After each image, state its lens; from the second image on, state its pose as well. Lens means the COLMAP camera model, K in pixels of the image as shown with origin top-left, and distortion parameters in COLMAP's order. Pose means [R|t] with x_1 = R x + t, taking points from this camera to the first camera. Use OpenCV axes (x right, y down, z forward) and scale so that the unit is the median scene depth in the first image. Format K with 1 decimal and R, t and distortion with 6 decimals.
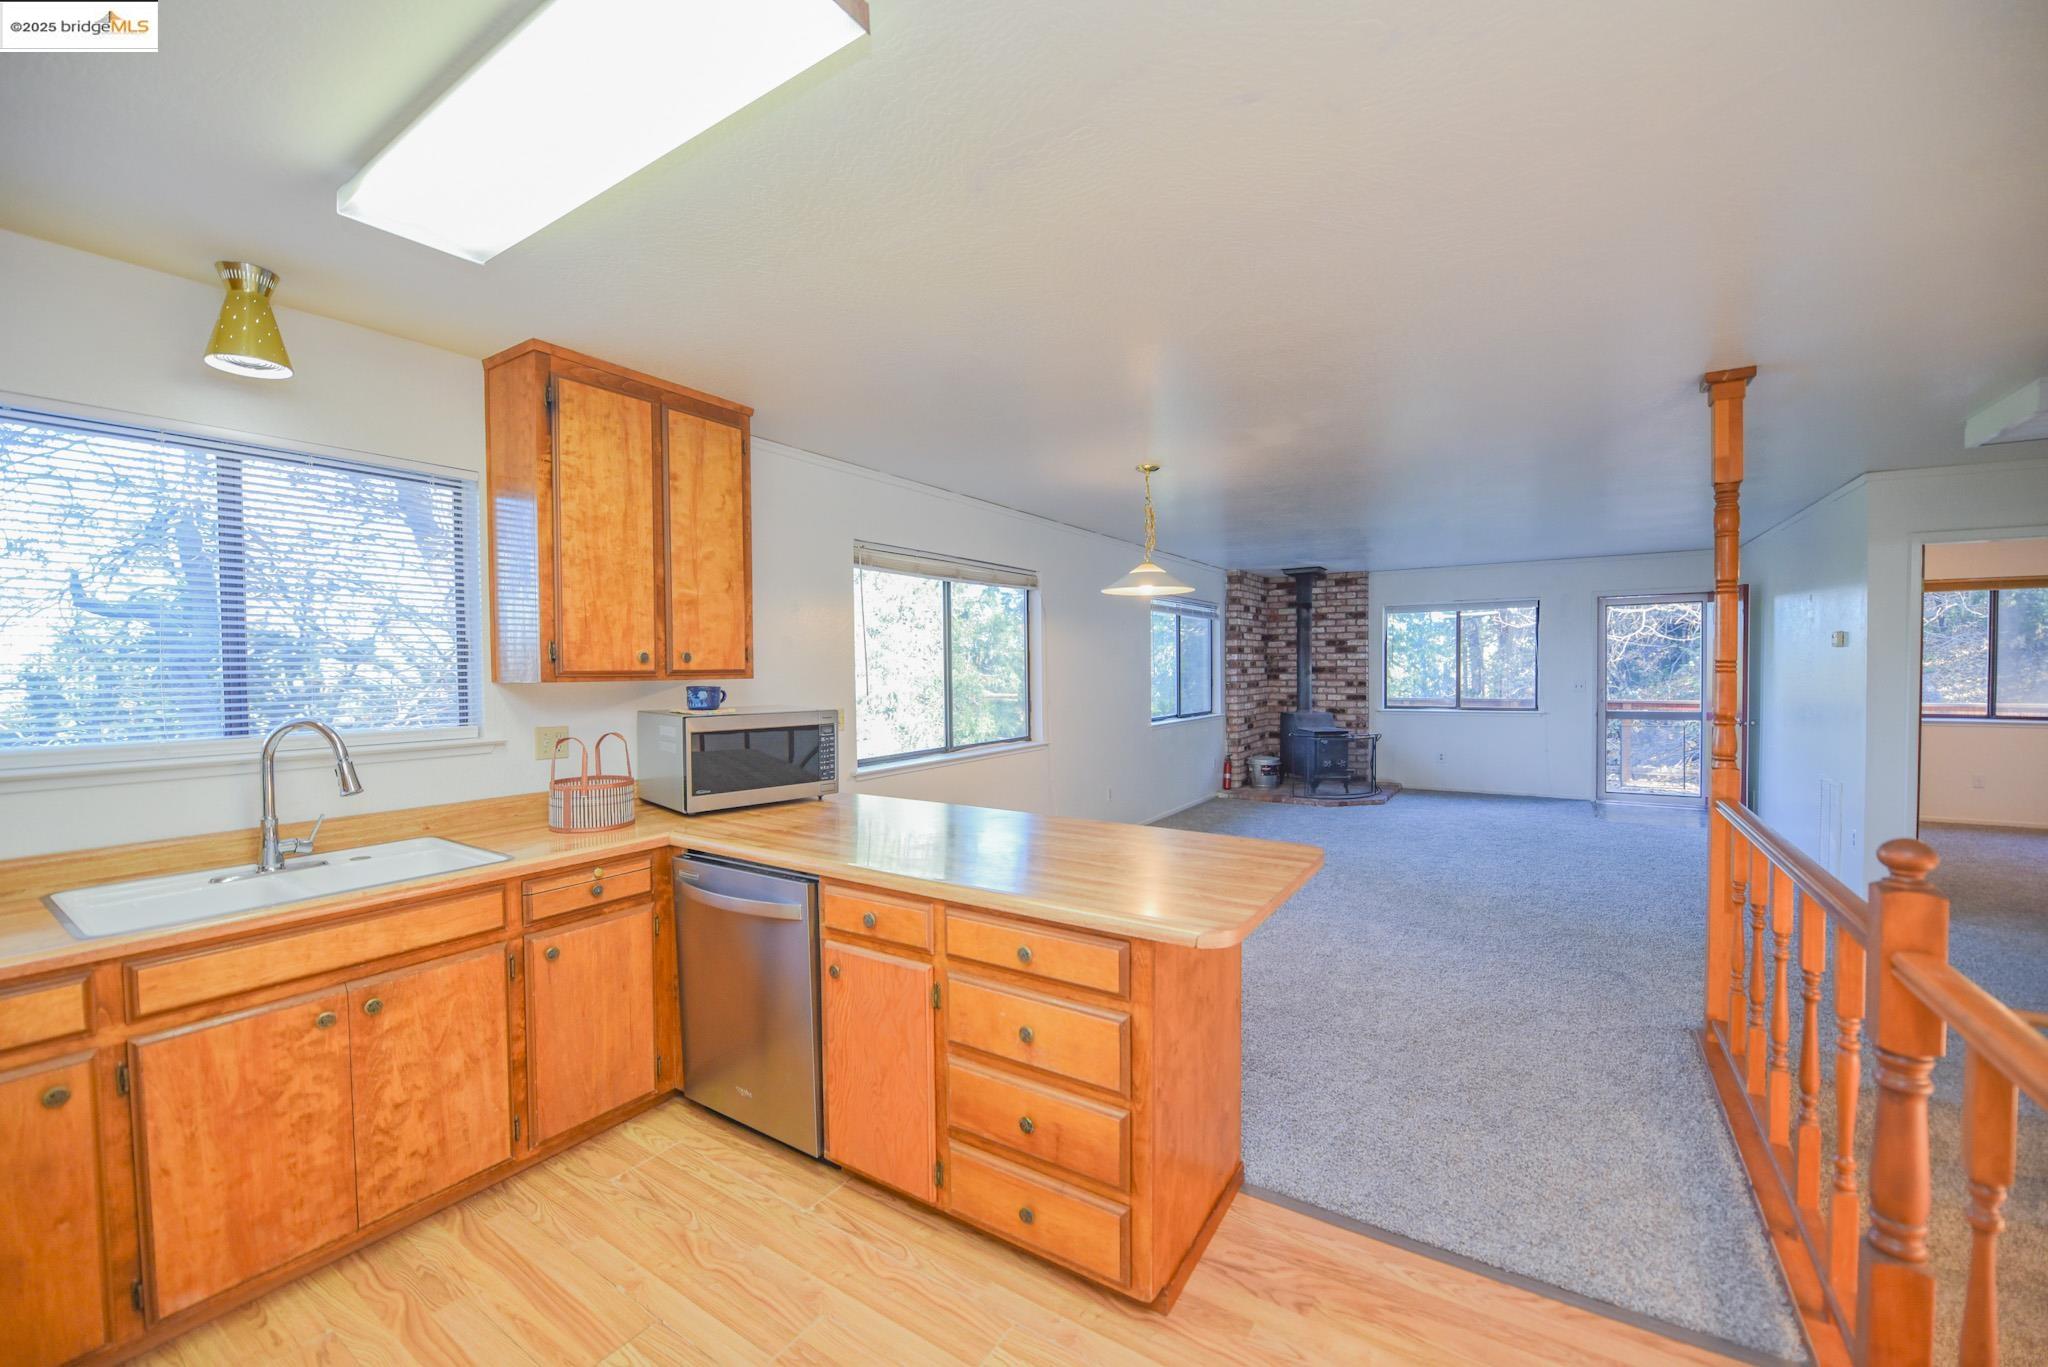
lens RADIAL K [[809.5, 0, 1013.3], [0, 809.5, 684.0], [0, 0, 1]] dist [-0.016576, -0.002303]
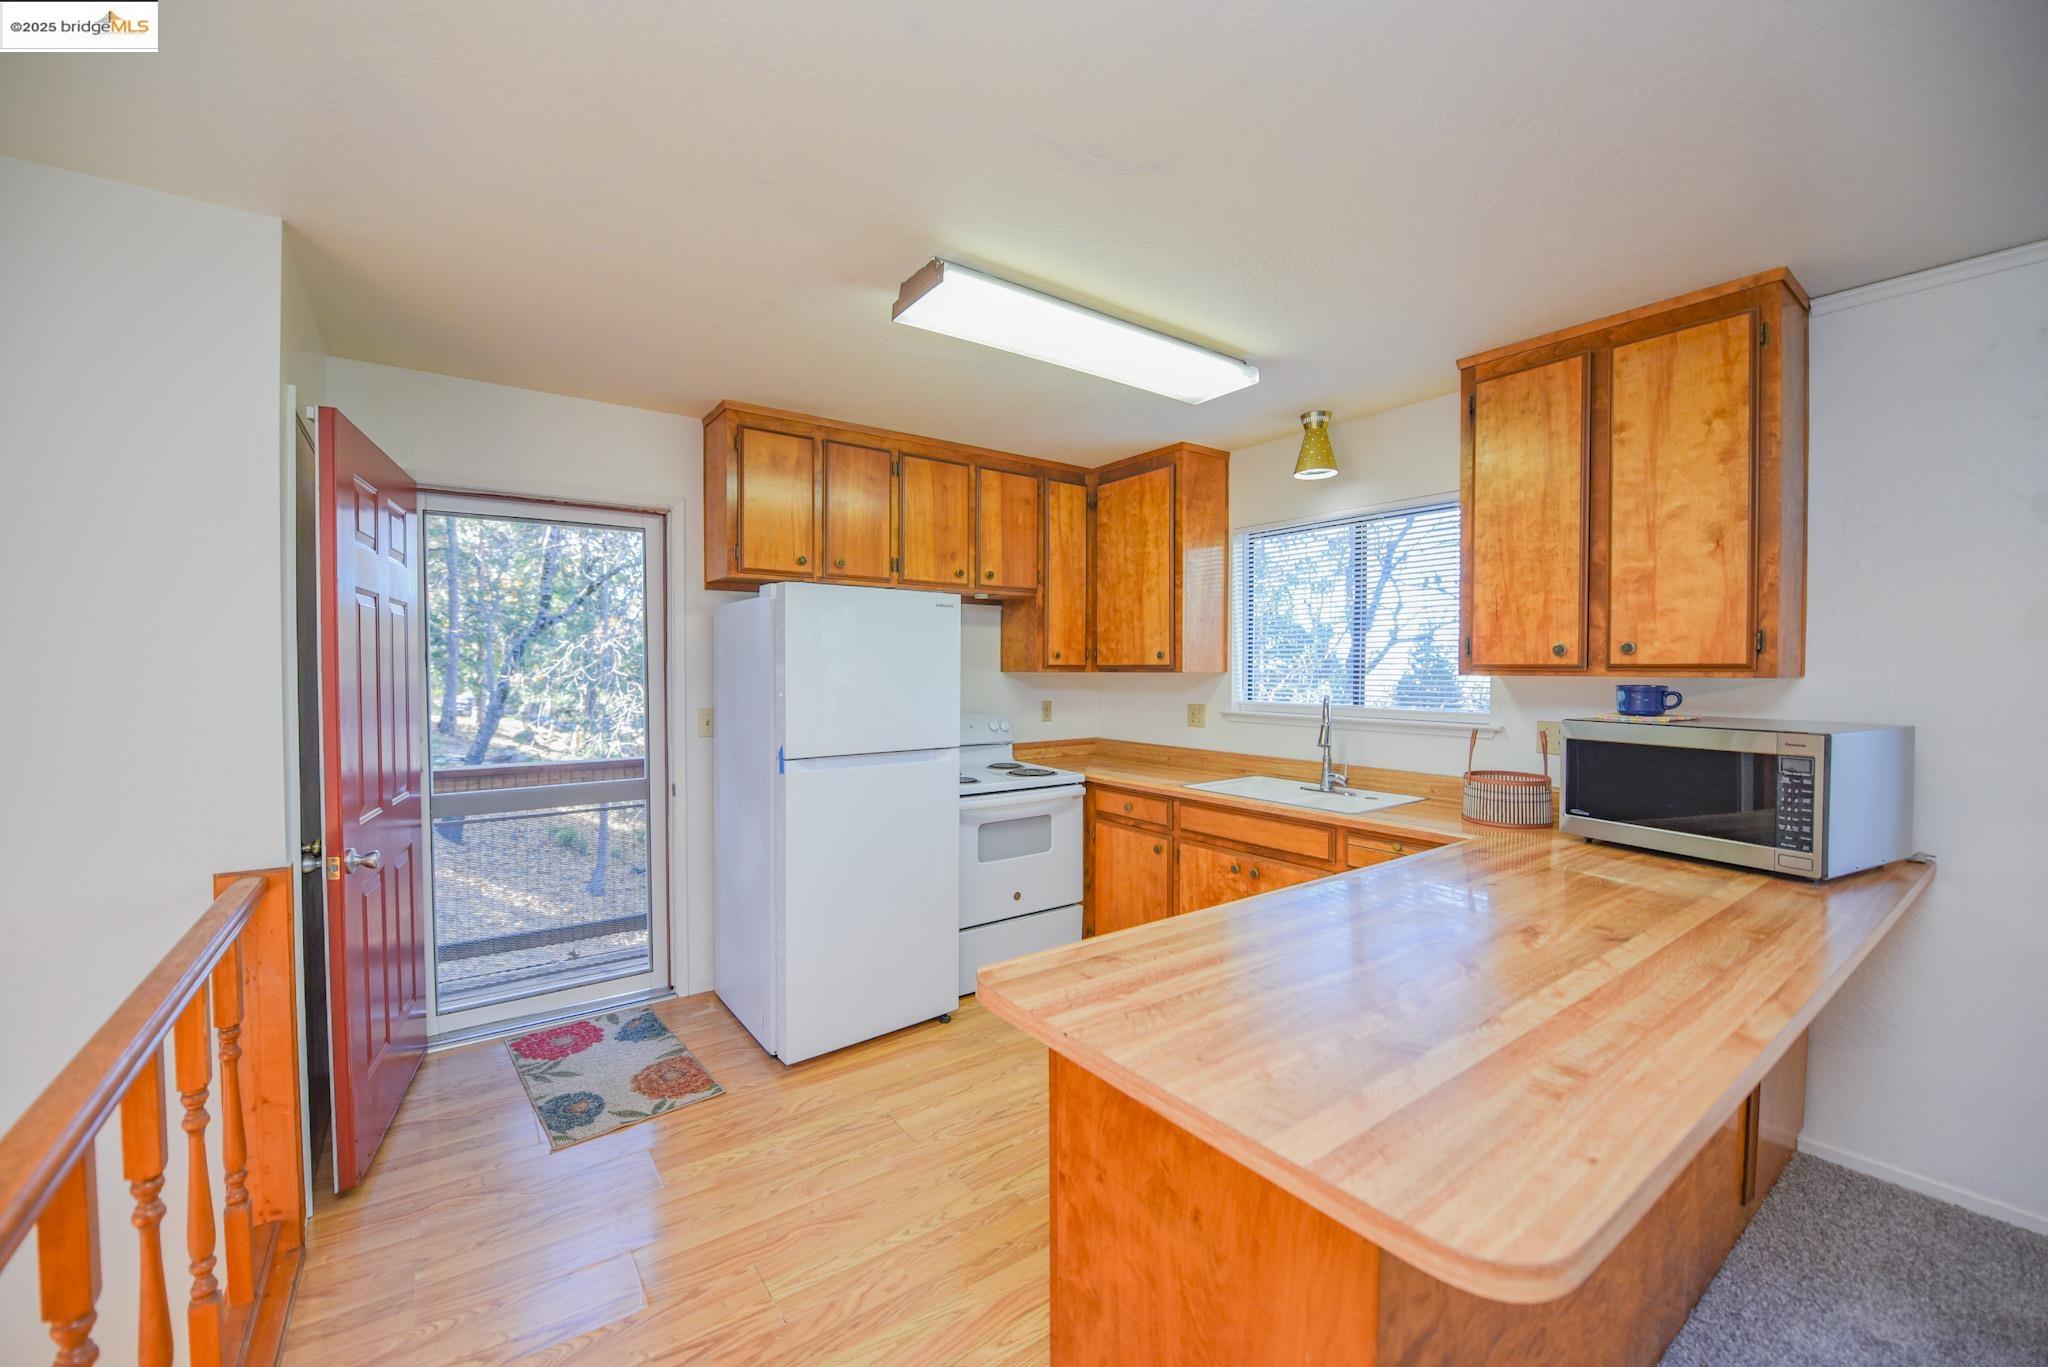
lens RADIAL K [[809.5, 0, 1020.3], [0, 809.5, 681.7], [0, 0, 1]] dist [-0.016576, -0.002303]
pose [[-0.348686, 0.025317, -0.936898, 0.657044], [-0.017671, 0.999280, 0.033579, -0.019152], [0.937073, 0.028265, -0.347987, 0.847837]]
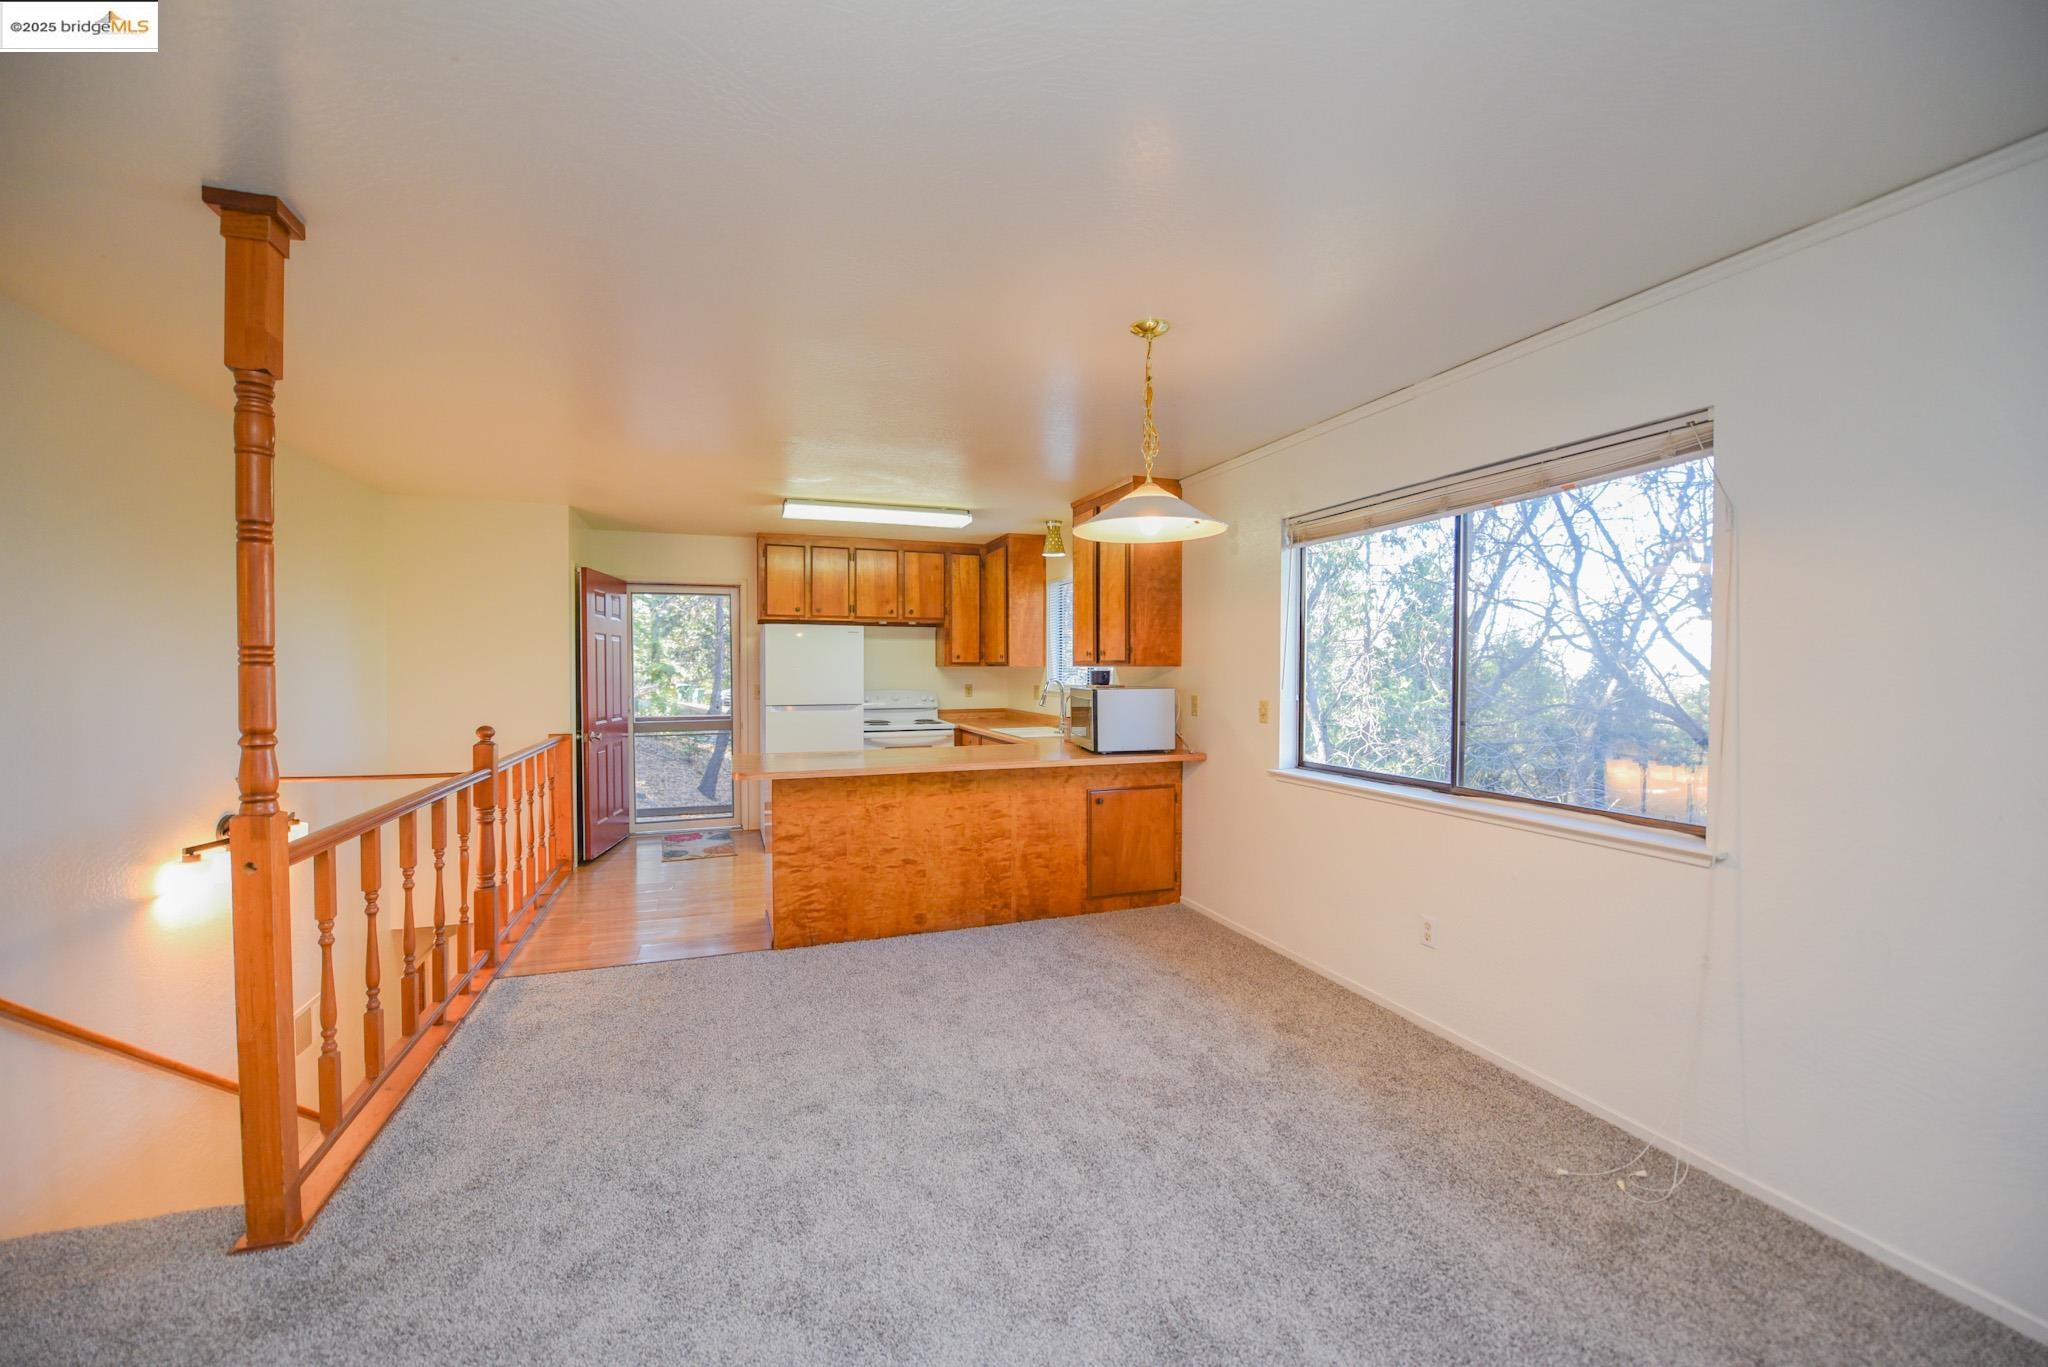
lens RADIAL K [[809.5, 0, 1015.9], [0, 809.5, 676.2], [0, 0, 1]] dist [-0.016576, -0.002303]
pose [[-0.586138, 0.019024, -0.809988, 1.240725], [-0.011095, 0.999442, 0.031502, -0.042442], [0.810135, 0.027451, -0.585600, 2.163660]]
